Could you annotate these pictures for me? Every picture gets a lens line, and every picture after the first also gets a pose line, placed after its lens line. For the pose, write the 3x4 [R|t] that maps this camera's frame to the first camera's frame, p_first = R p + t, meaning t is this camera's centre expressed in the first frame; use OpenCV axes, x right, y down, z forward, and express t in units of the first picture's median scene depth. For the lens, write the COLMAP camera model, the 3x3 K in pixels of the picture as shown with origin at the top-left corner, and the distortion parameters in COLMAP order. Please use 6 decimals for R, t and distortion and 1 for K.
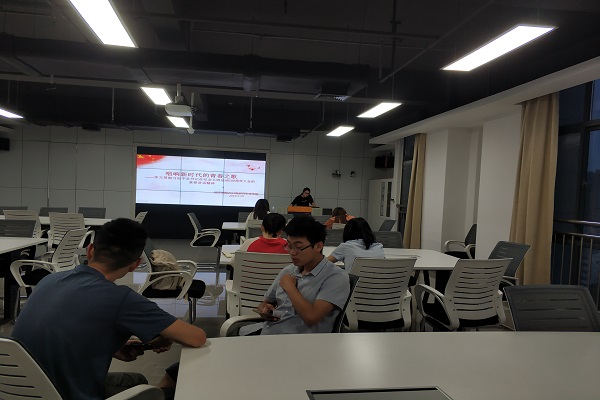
lens RADIAL K [[467.5, 0, 292.4], [0, 467.5, 213.2], [0, 0, 1]] dist [0.029171, -0.061974]
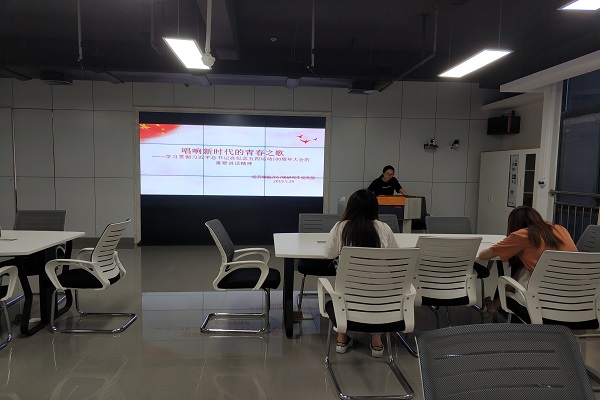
lens RADIAL K [[467.5, 0, 298.2], [0, 467.5, 217.5], [0, 0, 1]] dist [0.029171, -0.061974]
pose [[0.997997, -0.016372, -0.061112, -0.059251], [0.019506, 0.998506, 0.051036, -0.018513], [0.060185, -0.052125, 0.996825, 0.320982]]
